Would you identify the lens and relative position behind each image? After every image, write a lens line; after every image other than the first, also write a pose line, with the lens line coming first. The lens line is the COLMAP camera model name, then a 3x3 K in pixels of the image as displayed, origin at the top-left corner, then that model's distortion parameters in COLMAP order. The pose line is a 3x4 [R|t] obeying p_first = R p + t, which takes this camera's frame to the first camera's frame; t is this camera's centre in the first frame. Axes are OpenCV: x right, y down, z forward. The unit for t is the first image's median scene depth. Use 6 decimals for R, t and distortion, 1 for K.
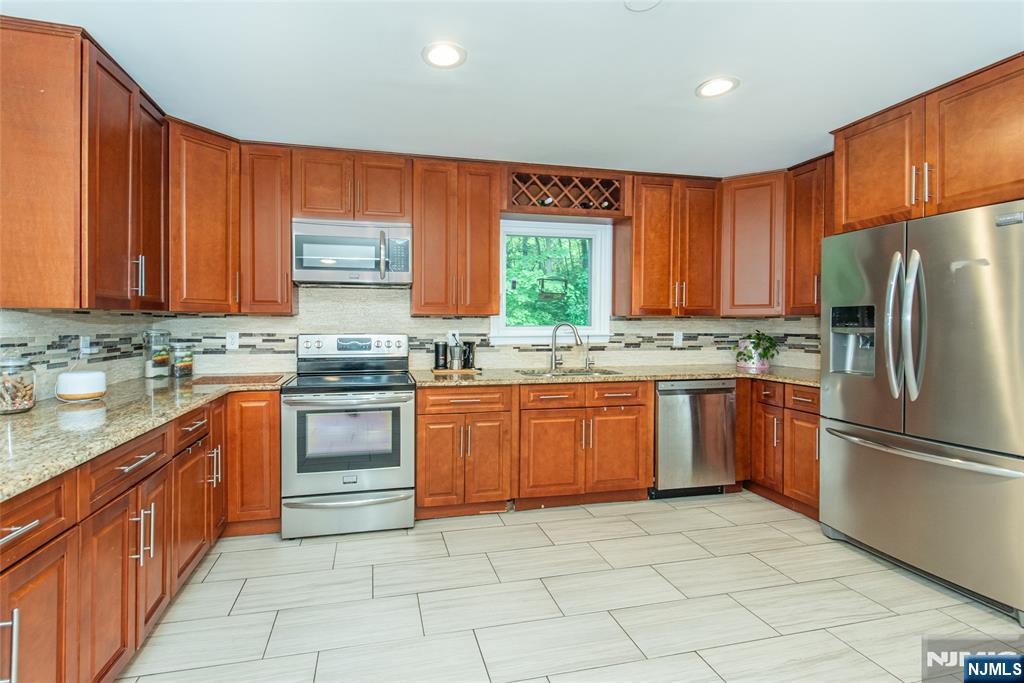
lens RADIAL K [[451.6, 0, 474.0], [0, 451.6, 333.1], [0, 0, 1]] dist [-0.000412, -0.000326]
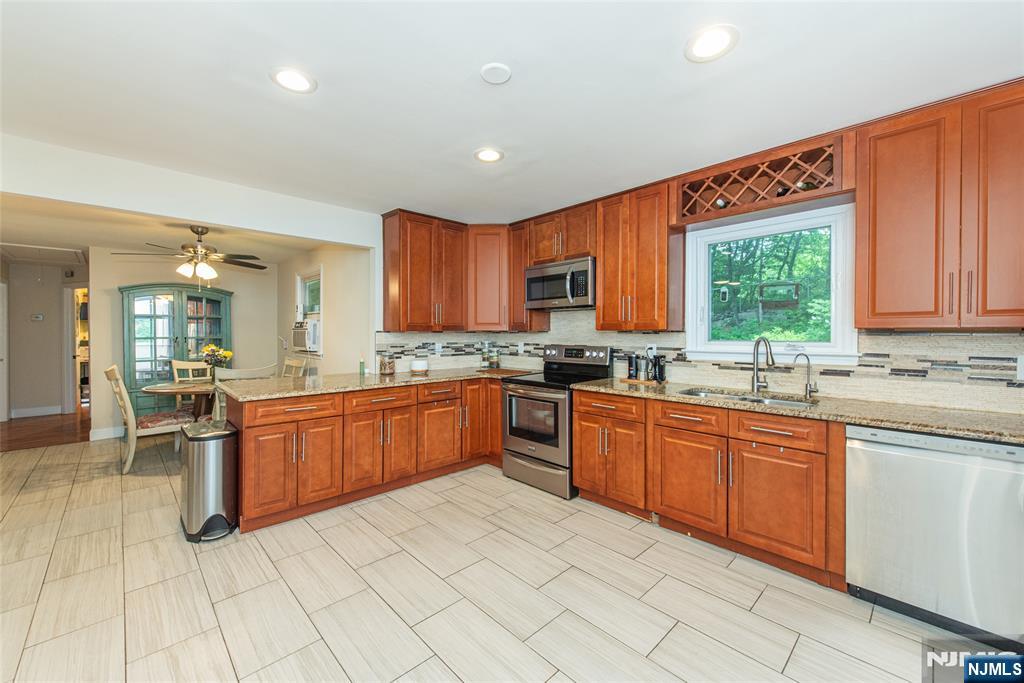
lens RADIAL K [[405.1, 0, 513.4], [0, 405.1, 337.0], [0, 0, 1]] dist [0.000510, -0.000542]
pose [[0.524594, 0.006733, -0.851326, 0.639804], [-0.015008, 0.999886, -0.001340, -0.017865], [0.851220, 0.013479, 0.524636, 0.229535]]
